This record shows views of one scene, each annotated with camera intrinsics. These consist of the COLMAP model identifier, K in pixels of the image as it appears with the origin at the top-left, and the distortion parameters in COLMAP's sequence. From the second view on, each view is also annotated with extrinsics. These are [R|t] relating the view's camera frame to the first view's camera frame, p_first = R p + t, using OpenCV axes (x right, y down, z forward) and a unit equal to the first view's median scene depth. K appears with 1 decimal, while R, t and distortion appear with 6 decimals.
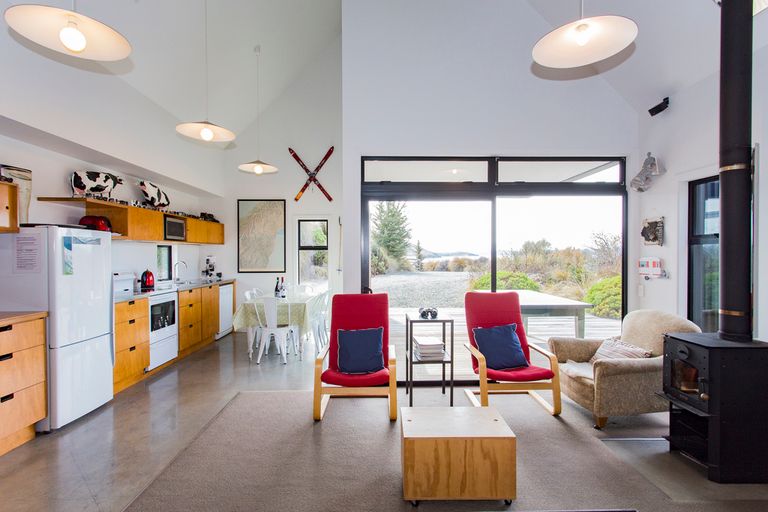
lens RADIAL K [[377.2, 0, 395.7], [0, 377.2, 253.4], [0, 0, 1]] dist [0.004061, 0.000970]
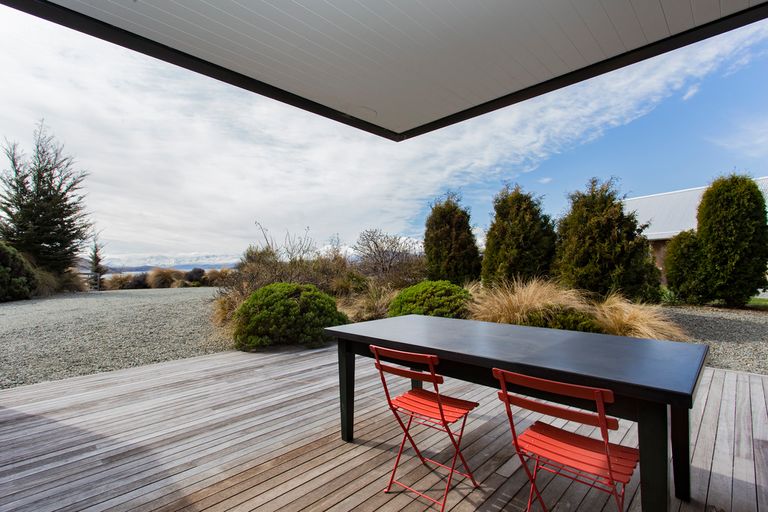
lens RADIAL K [[369.2, 0, 384.0], [0, 369.2, 256.0], [0, 0, 1]] dist [0.000565, 0.000354]
pose [[0.742490, 0.009158, 0.669794, -0.019303], [0.010631, 0.999619, -0.025453, 0.052137], [-0.669772, 0.026020, 0.742111, 1.116926]]
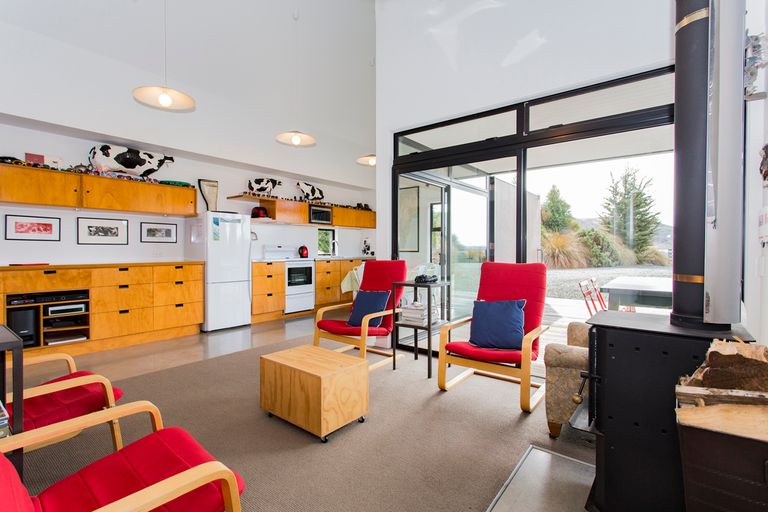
lens RADIAL K [[369.2, 0, 384.0], [0, 369.2, 256.0], [0, 0, 1]] dist [0.000565, 0.000354]
pose [[0.766753, 0.015090, -0.641764, 0.538675], [-0.001574, 0.999765, 0.021628, 0.063663], [0.641940, -0.015573, 0.766597, 0.166858]]
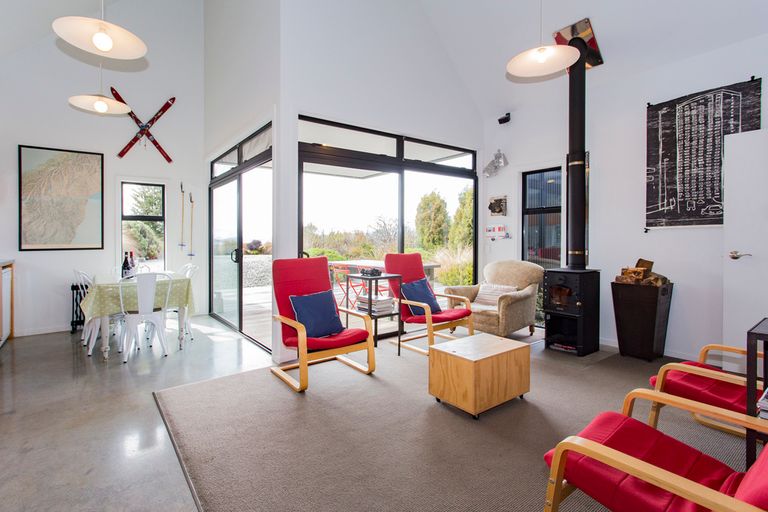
lens RADIAL K [[367.9, 0, 381.6], [0, 367.9, 235.2], [0, 0, 1]] dist [-0.003375, -0.000301]
pose [[0.819962, -0.001441, 0.572416, -0.417384], [0.007687, 0.999934, -0.008494, 0.053781], [-0.572366, 0.011366, 0.819920, 0.114855]]
